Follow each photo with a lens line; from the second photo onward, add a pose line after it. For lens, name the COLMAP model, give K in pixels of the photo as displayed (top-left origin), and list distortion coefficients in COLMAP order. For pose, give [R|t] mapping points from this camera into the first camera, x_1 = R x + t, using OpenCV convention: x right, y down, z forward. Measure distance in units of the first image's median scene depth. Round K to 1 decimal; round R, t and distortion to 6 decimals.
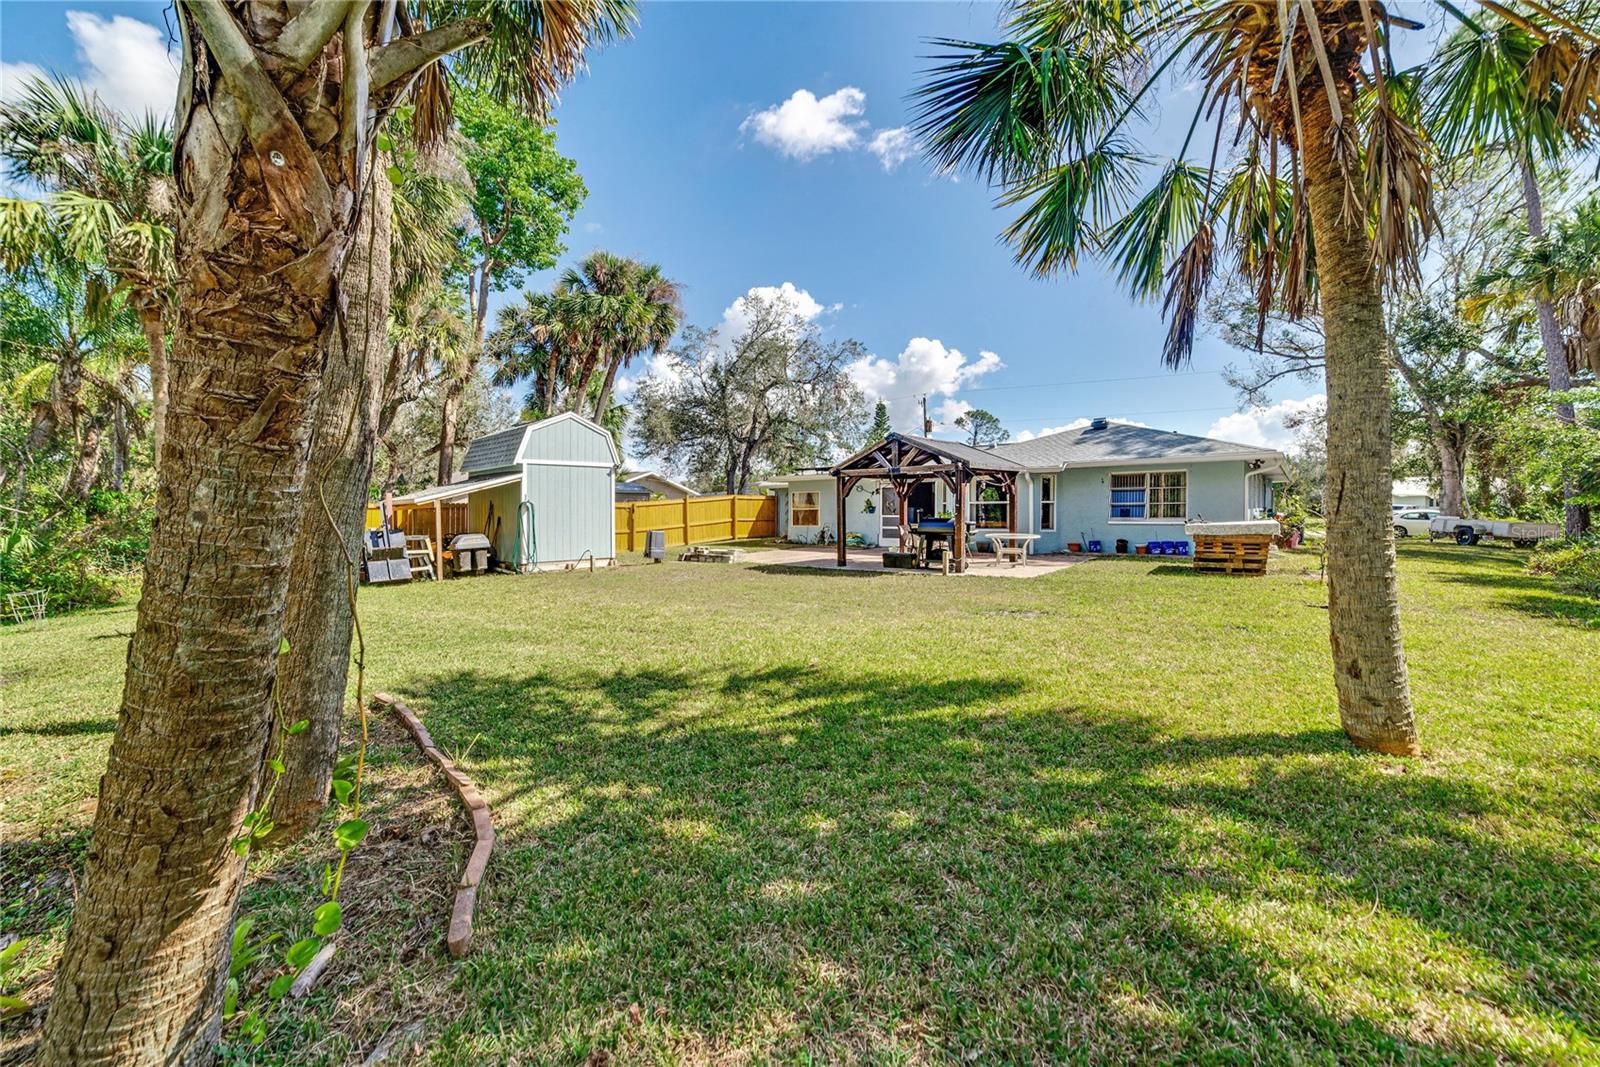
lens RADIAL K [[637.5, 0, 803.6], [0, 637.5, 525.7], [0, 0, 1]] dist [0.008403, 0.001295]
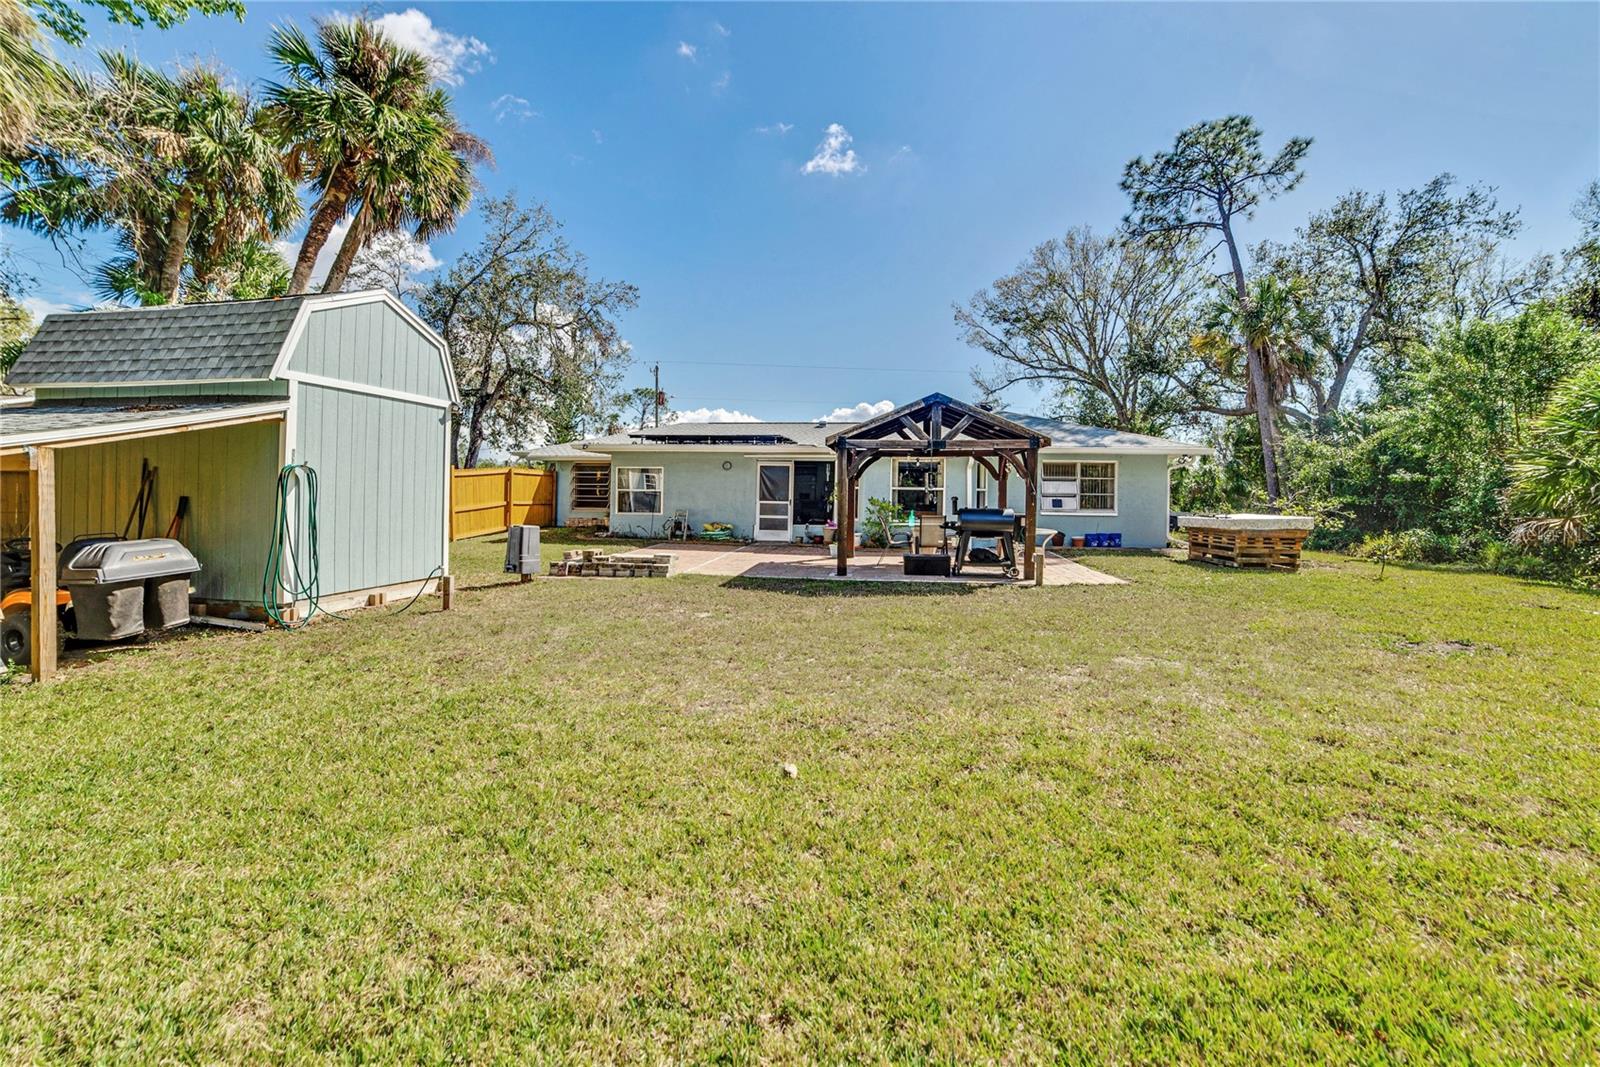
lens RADIAL K [[637.5, 0, 765.7], [0, 637.5, 494.2], [0, 0, 1]] dist [0.008403, 0.001295]
pose [[0.855978, 0.017950, 0.516701, -0.382859], [-0.006410, 0.999689, -0.024110, -0.008141], [-0.516973, 0.017325, 0.855826, 0.440995]]
